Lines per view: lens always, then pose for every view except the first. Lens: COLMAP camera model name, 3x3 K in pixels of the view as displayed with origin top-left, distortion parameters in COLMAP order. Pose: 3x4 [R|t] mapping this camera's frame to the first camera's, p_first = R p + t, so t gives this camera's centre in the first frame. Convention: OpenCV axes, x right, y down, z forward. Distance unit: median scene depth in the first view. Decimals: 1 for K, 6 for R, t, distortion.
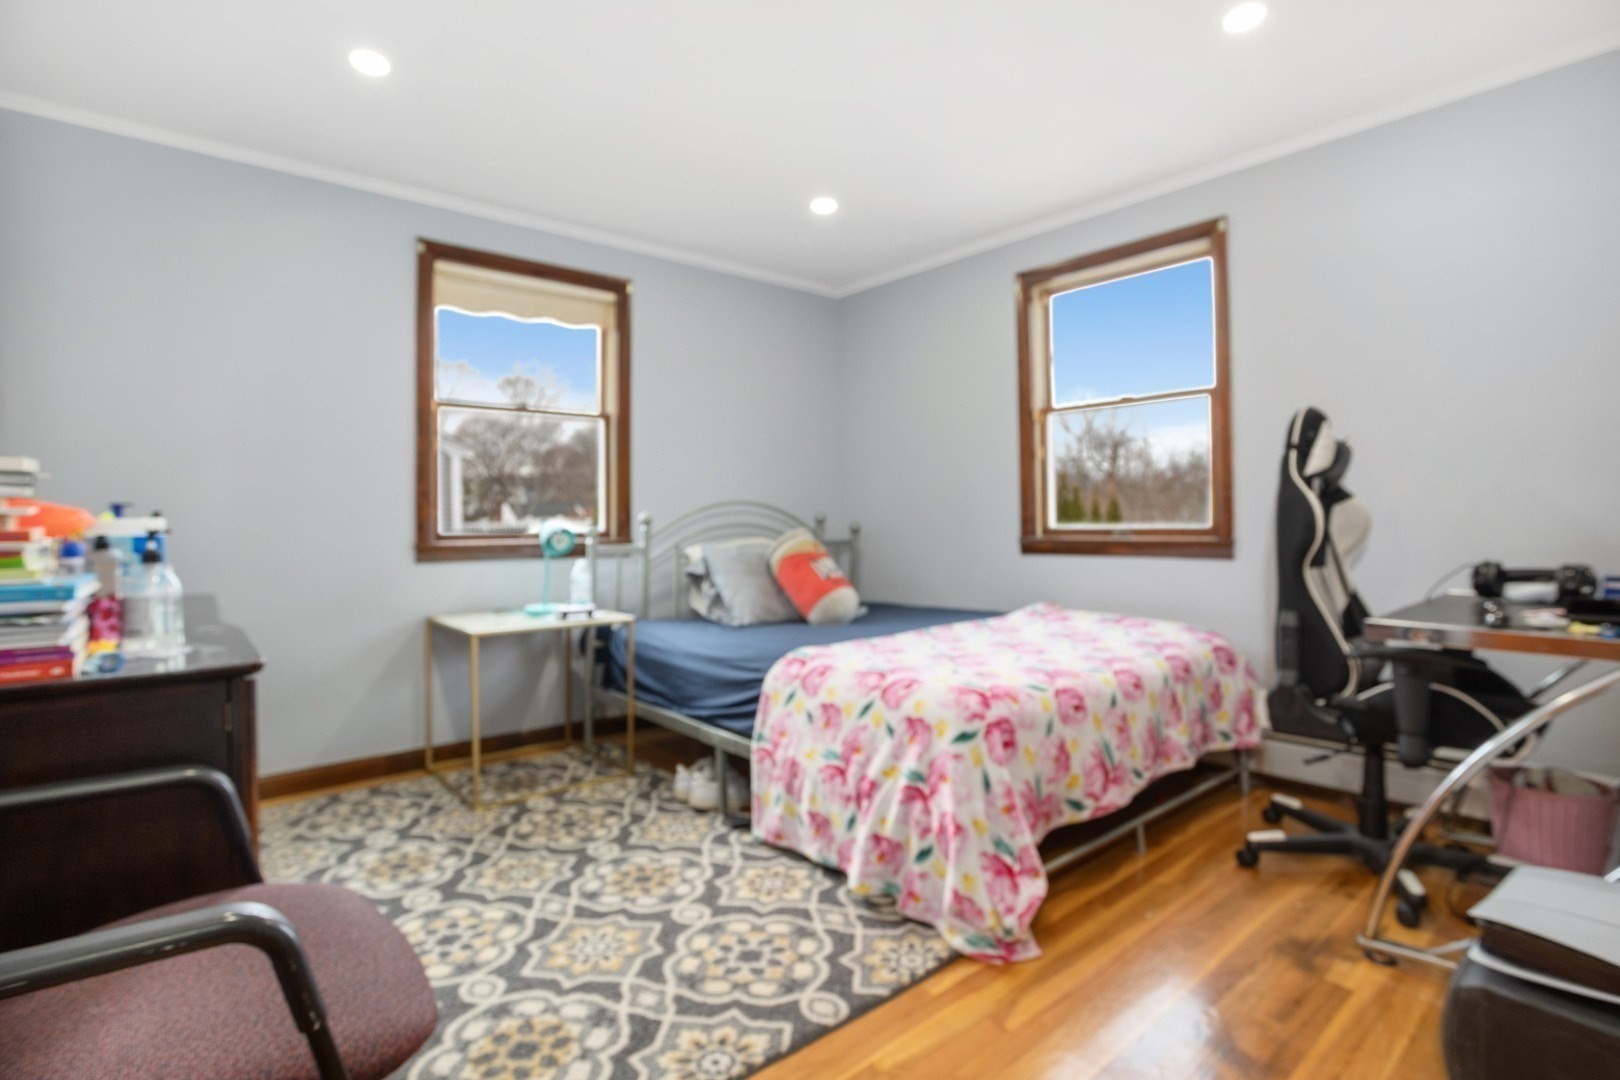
lens RADIAL K [[780.6, 0, 813.5], [0, 780.6, 519.2], [0, 0, 1]] dist [-0.045781, 0.027273]
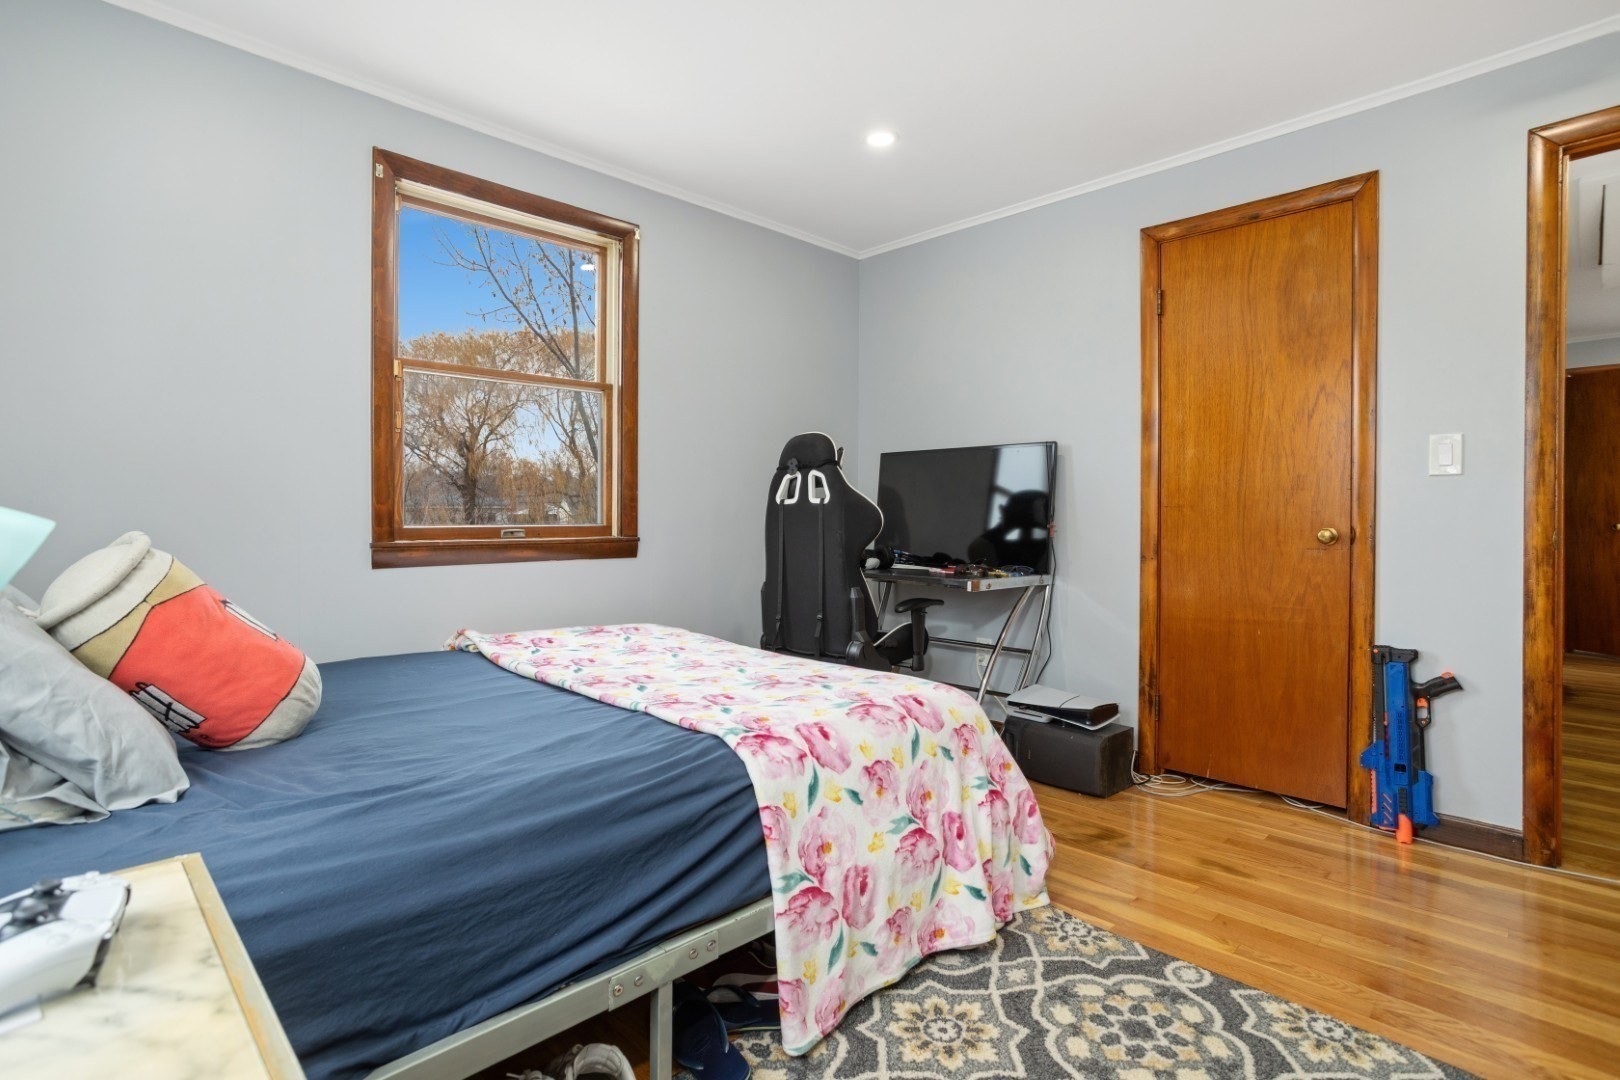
lens RADIAL K [[780.6, 0, 813.5], [0, 780.6, 519.2], [0, 0, 1]] dist [-0.045781, 0.027273]
pose [[-0.073962, 0.018381, 0.997092, -0.880330], [-0.014126, 0.999711, -0.019477, 0.030243], [-0.997161, -0.015526, -0.073681, 1.391093]]
